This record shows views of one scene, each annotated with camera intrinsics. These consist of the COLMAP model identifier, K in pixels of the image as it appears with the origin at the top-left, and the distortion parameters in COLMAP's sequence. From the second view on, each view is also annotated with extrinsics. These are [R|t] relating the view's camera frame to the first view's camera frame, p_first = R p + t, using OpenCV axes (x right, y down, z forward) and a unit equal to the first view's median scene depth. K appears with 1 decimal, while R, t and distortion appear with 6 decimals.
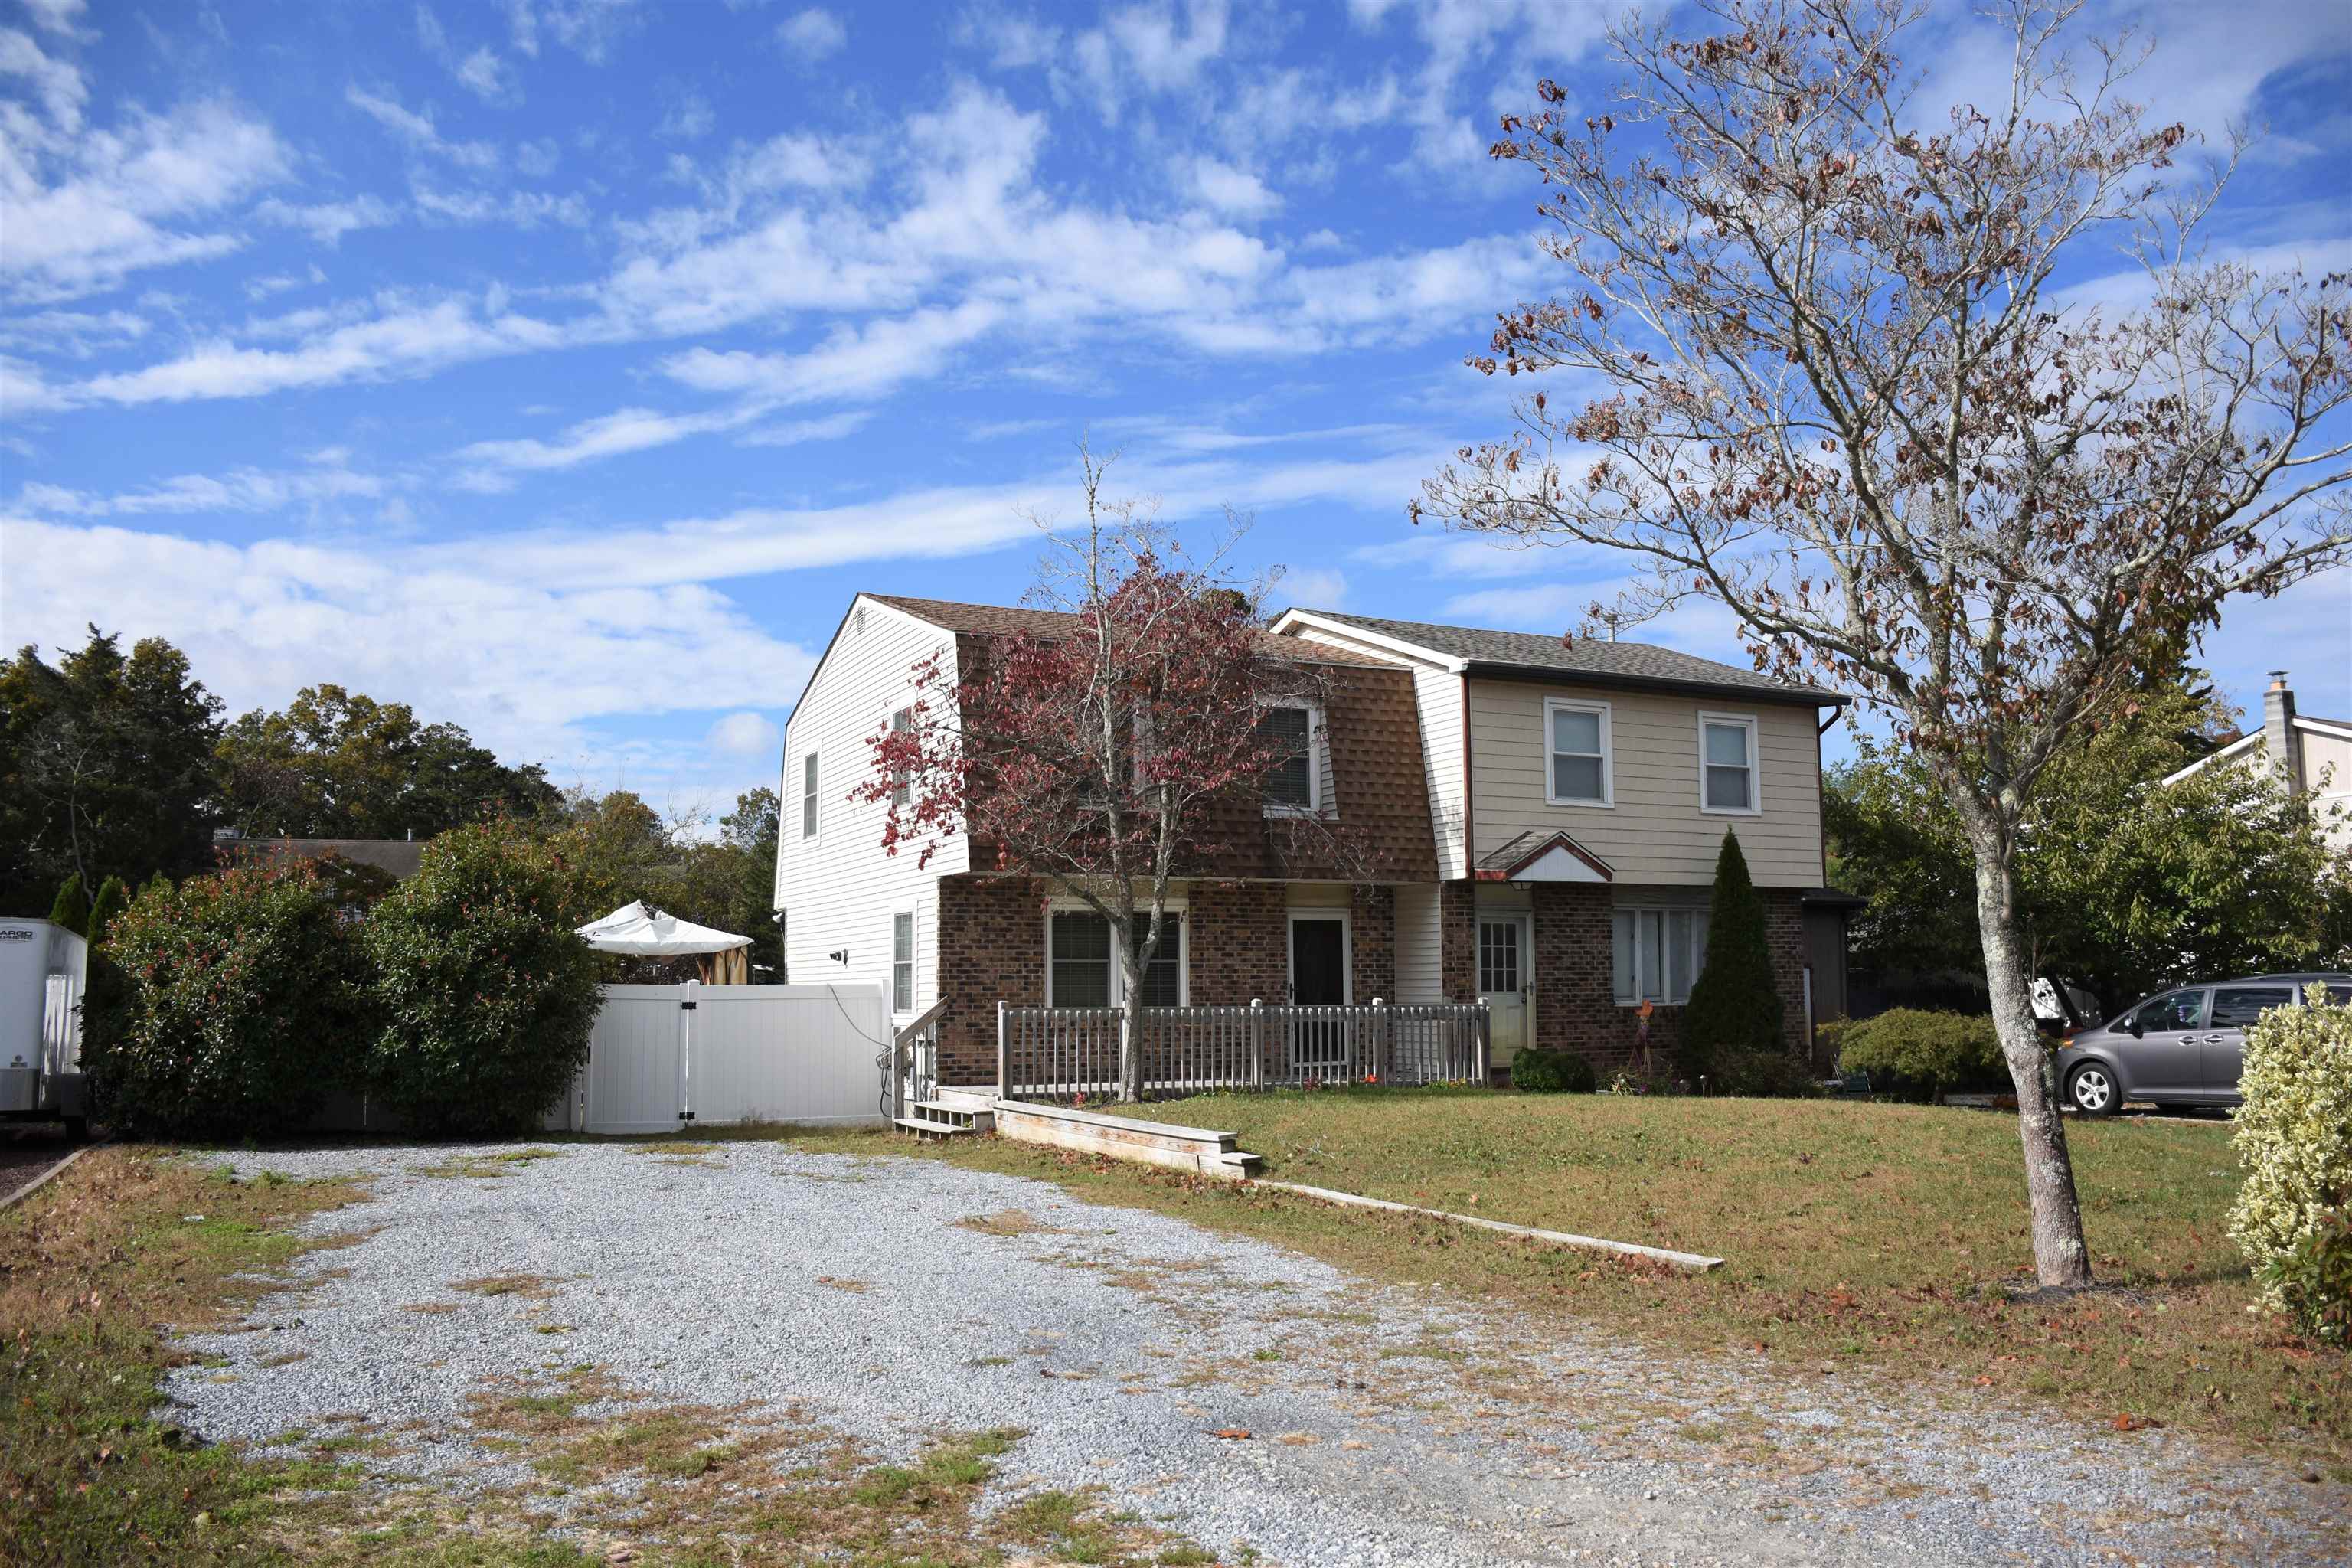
lens RADIAL K [[1836.4, 0, 1176.0], [0, 1836.4, 784.0], [0, 0, 1]] dist [-0.154825, 0.113094]
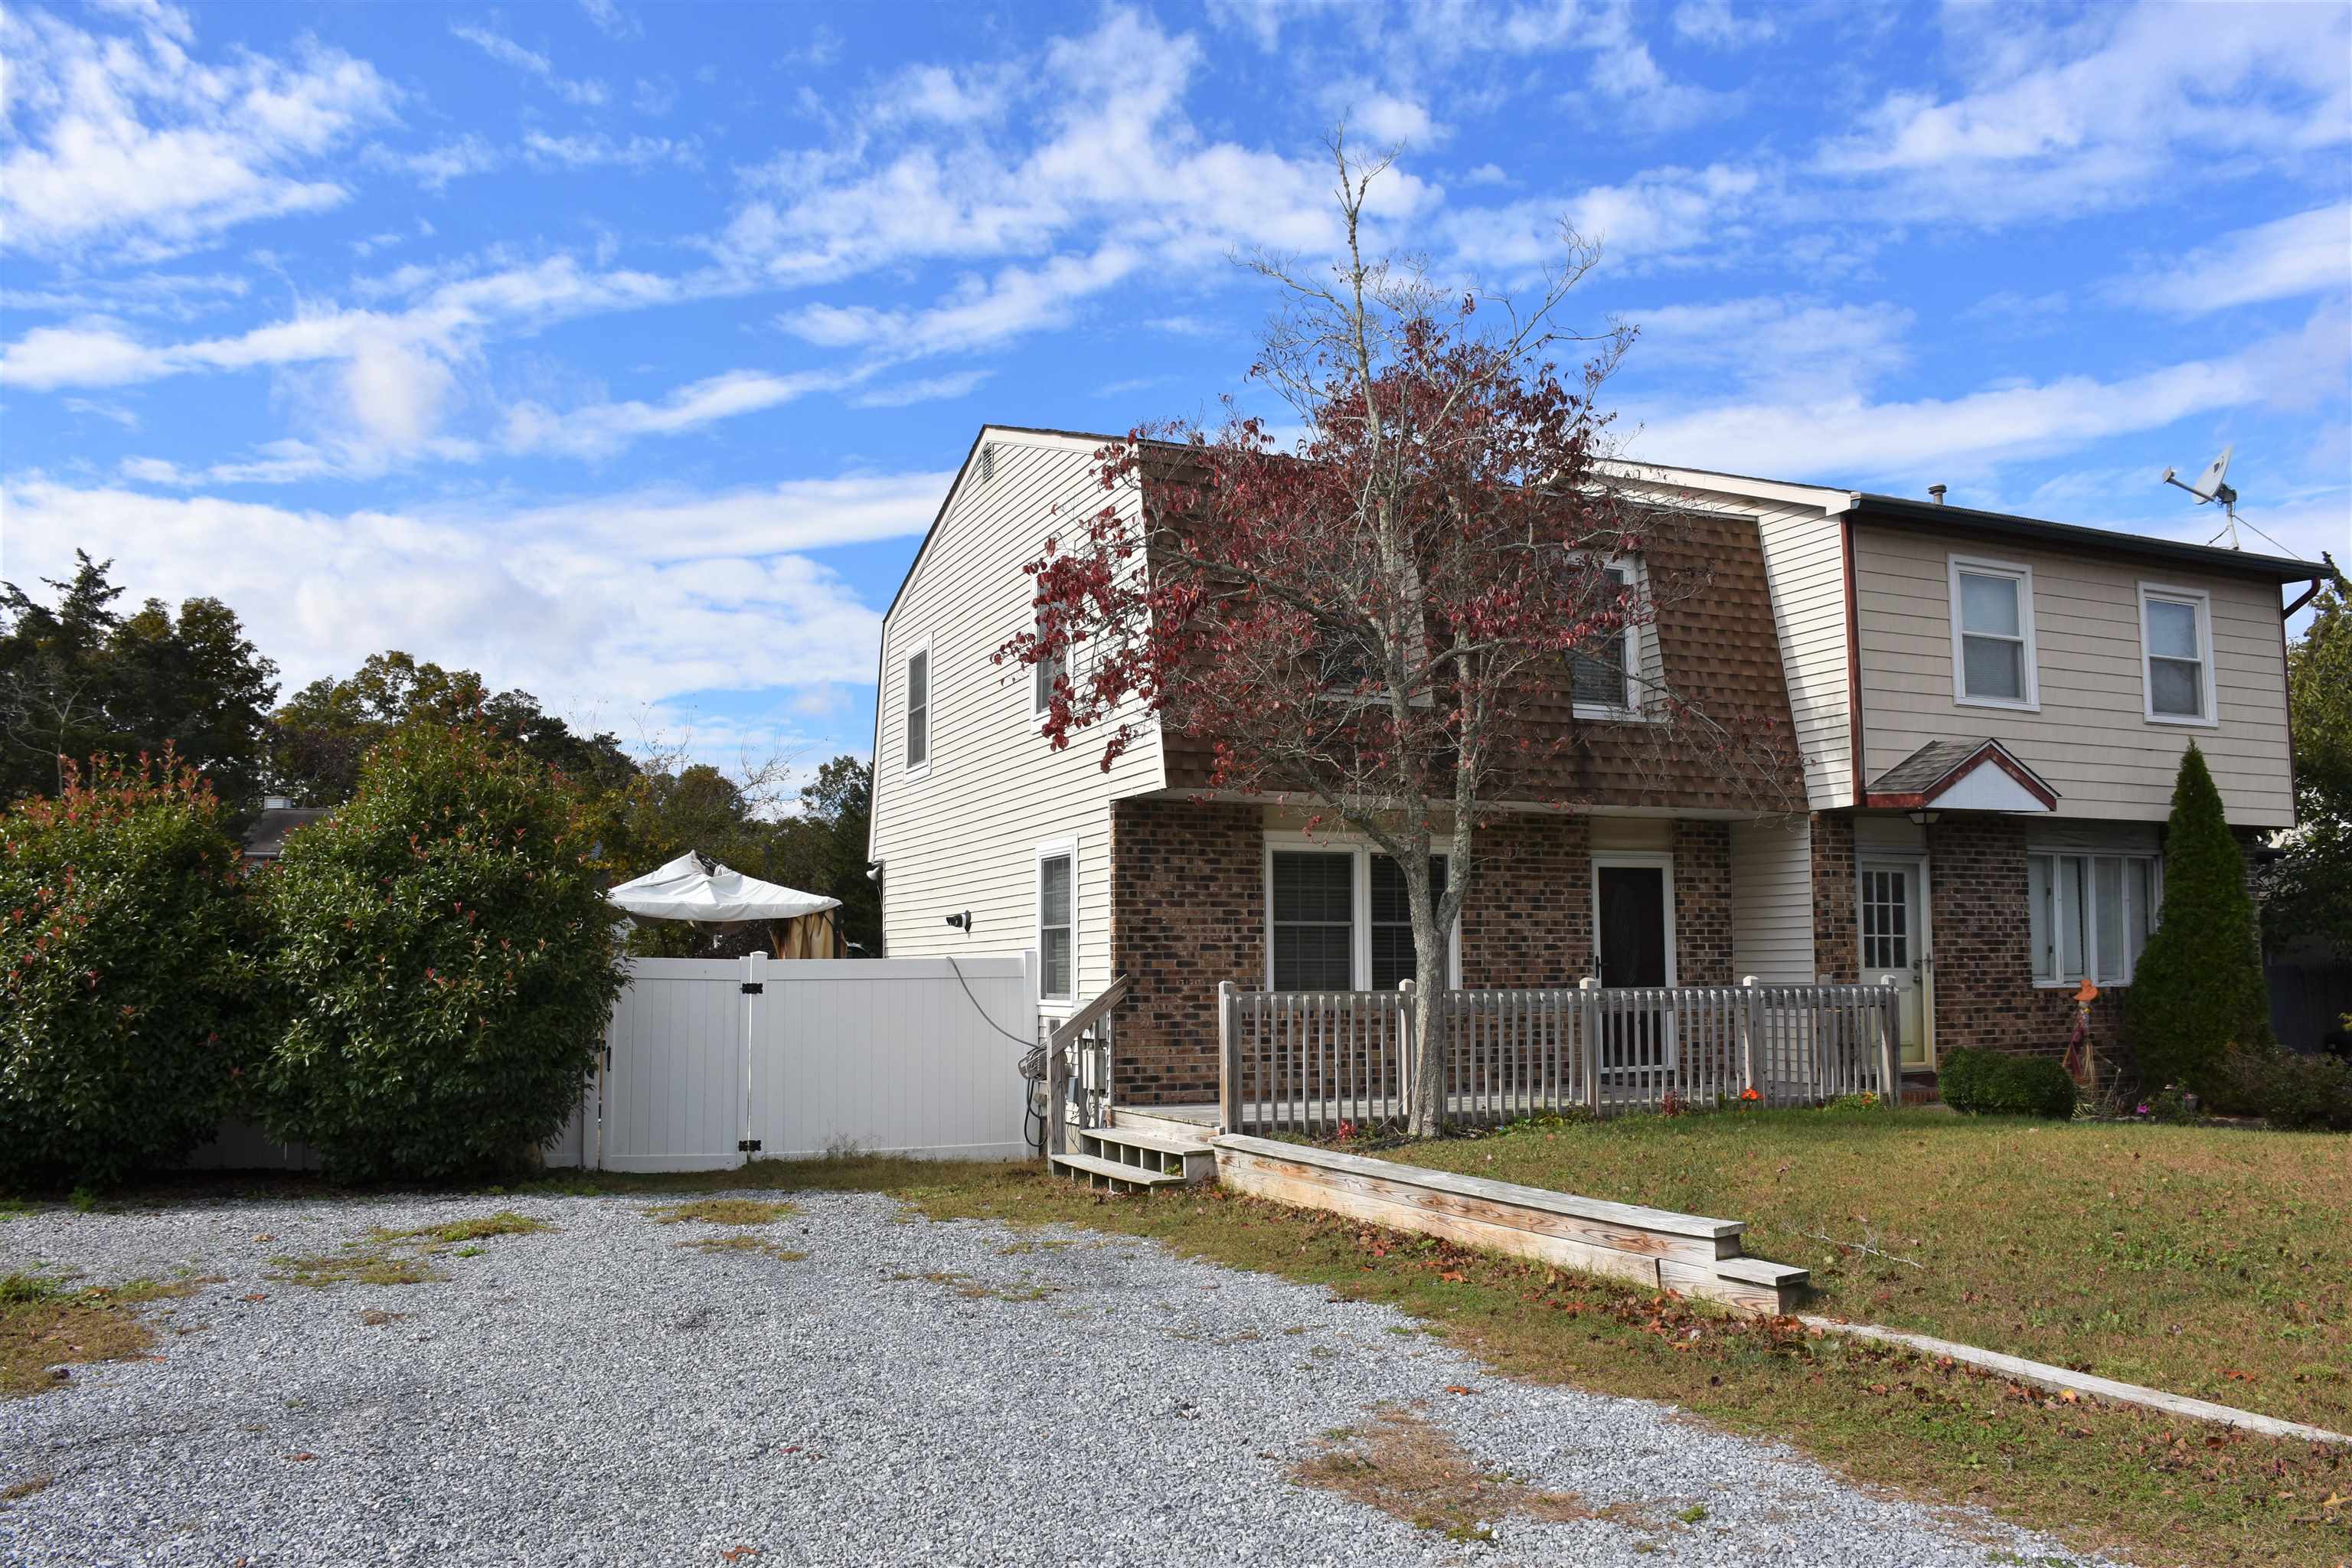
lens RADIAL K [[1836.4, 0, 1176.0], [0, 1836.4, 784.0], [0, 0, 1]] dist [-0.154825, 0.113094]
pose [[0.999041, -0.001979, -0.043741, -0.071837], [0.002420, 0.999947, 0.010017, 0.035517], [0.043719, -0.010114, 0.998993, 0.296422]]
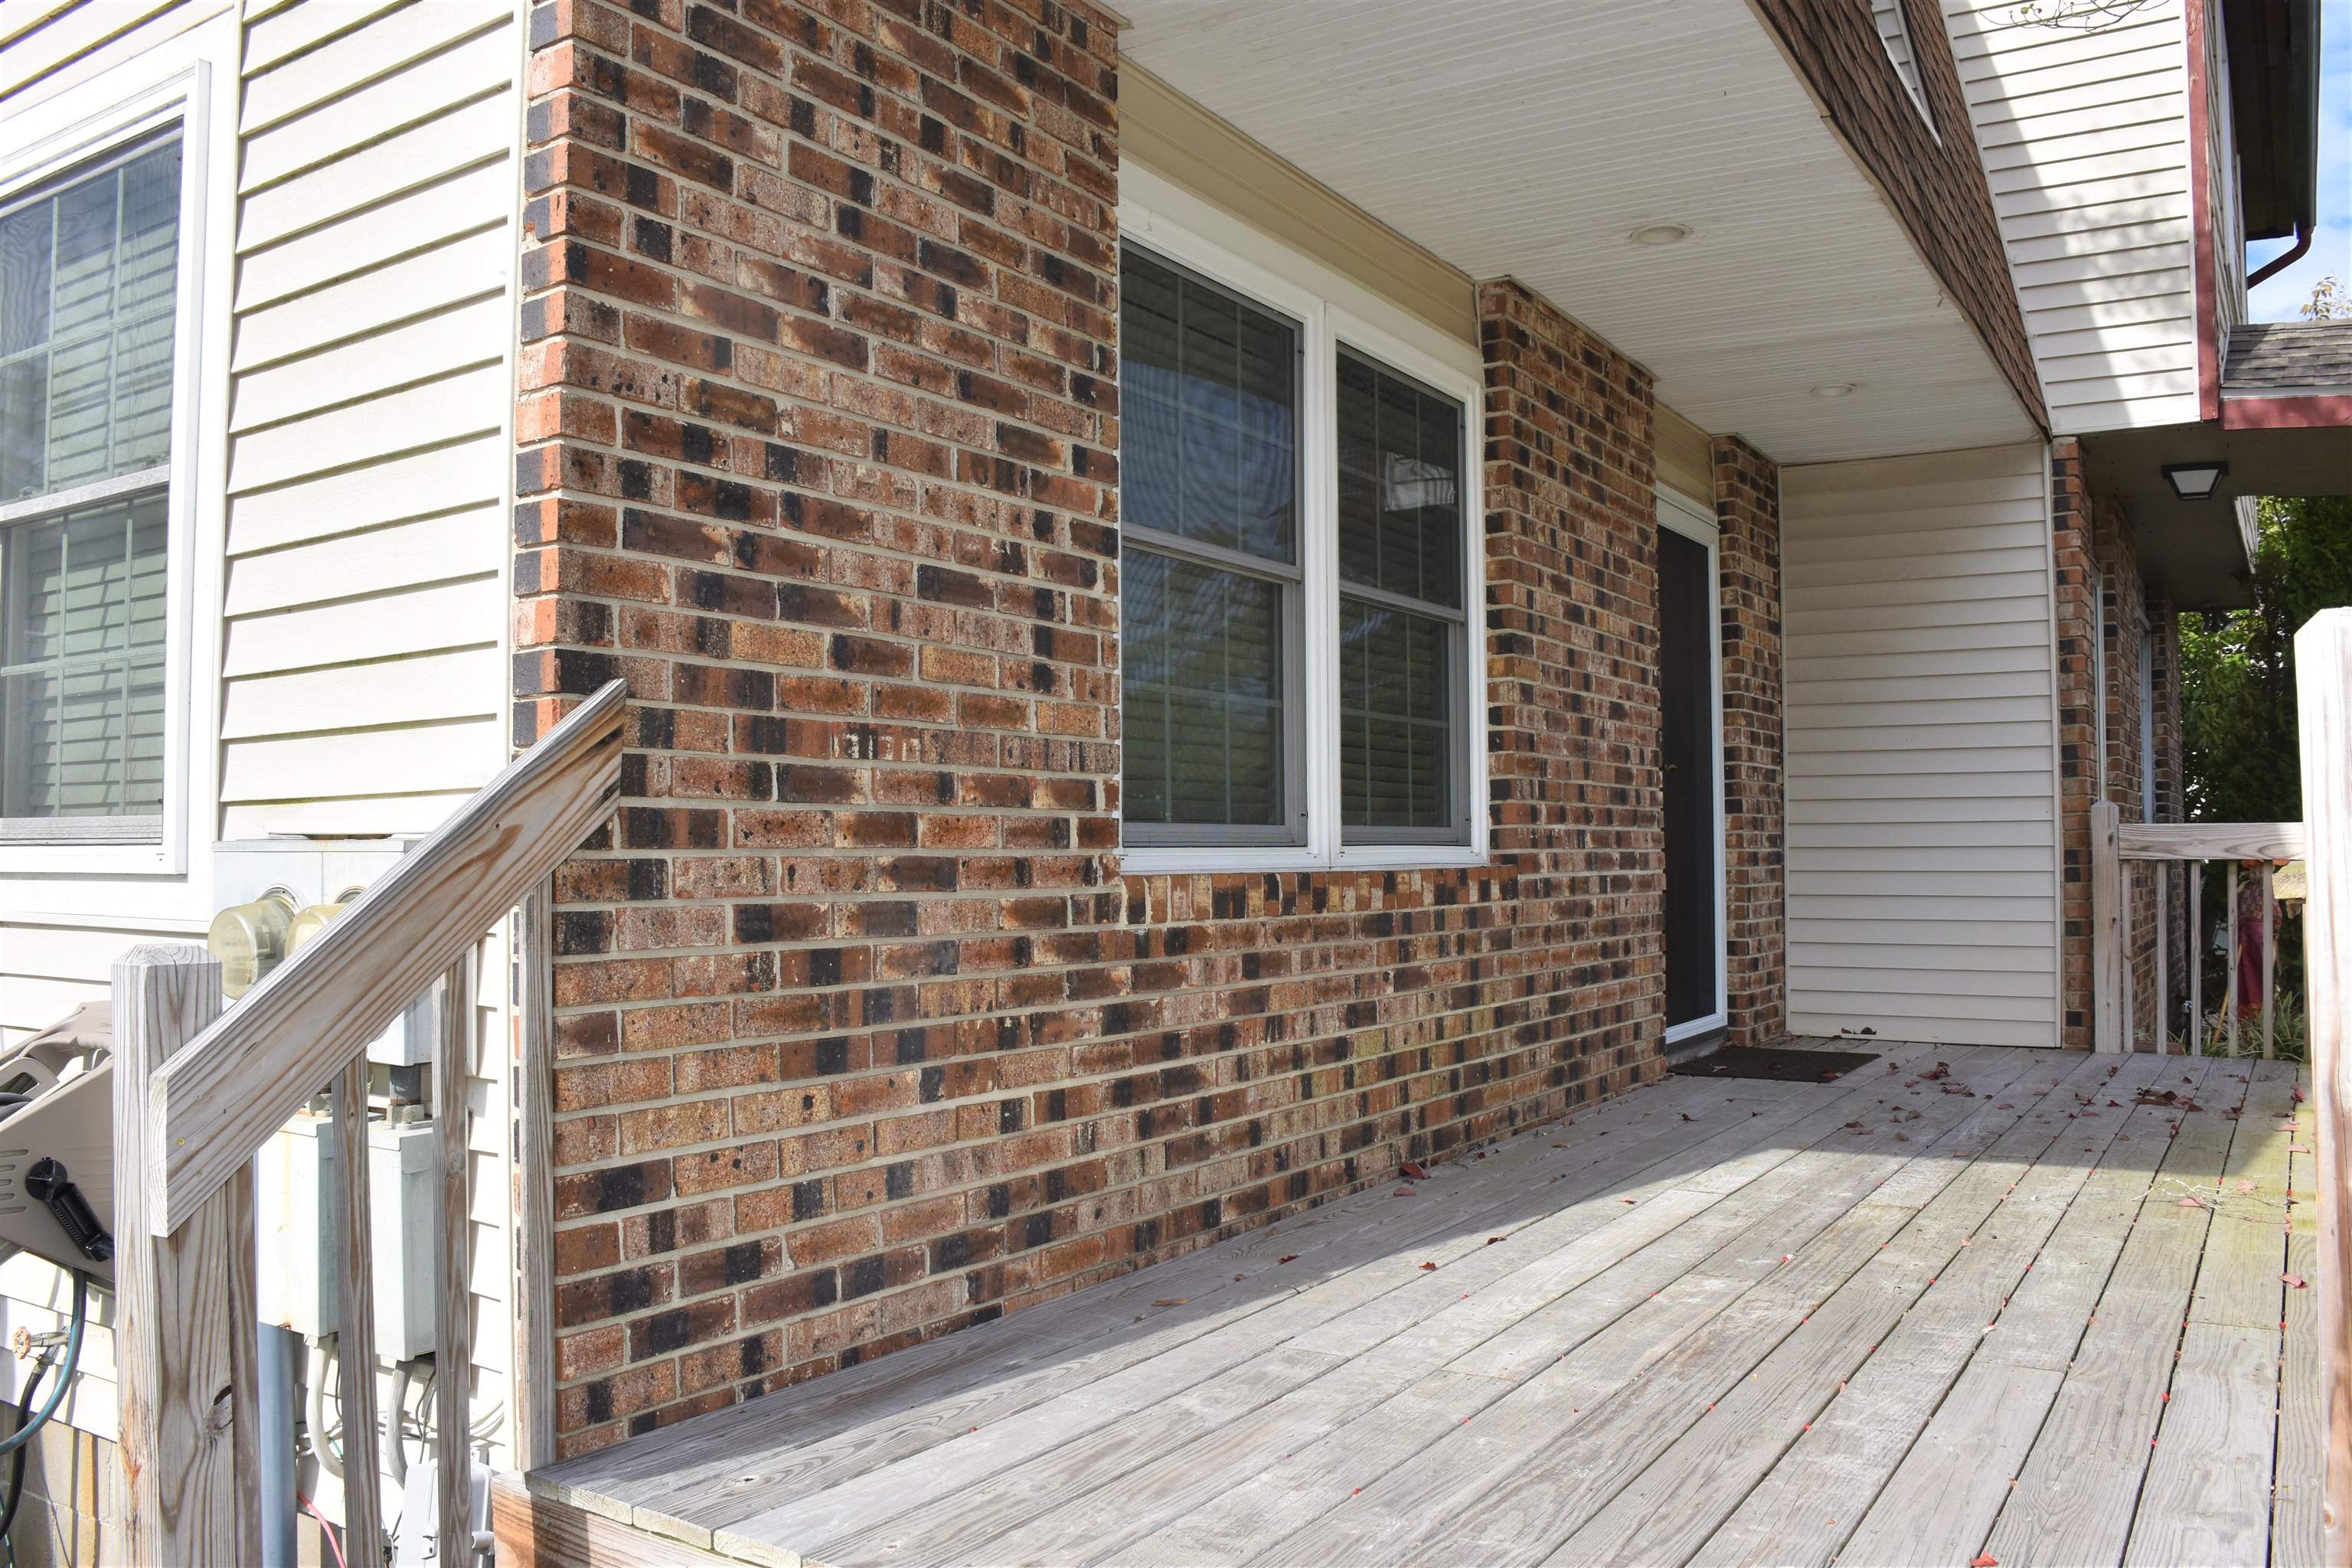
lens RADIAL K [[1836.4, 0, 1176.0], [0, 1836.4, 784.0], [0, 0, 1]] dist [-0.154825, 0.113094]
pose [[0.851834, 0.022736, 0.523319, -0.145991], [-0.060071, 0.996706, 0.054479, 0.107239], [-0.520357, -0.077843, 0.850394, 0.829884]]
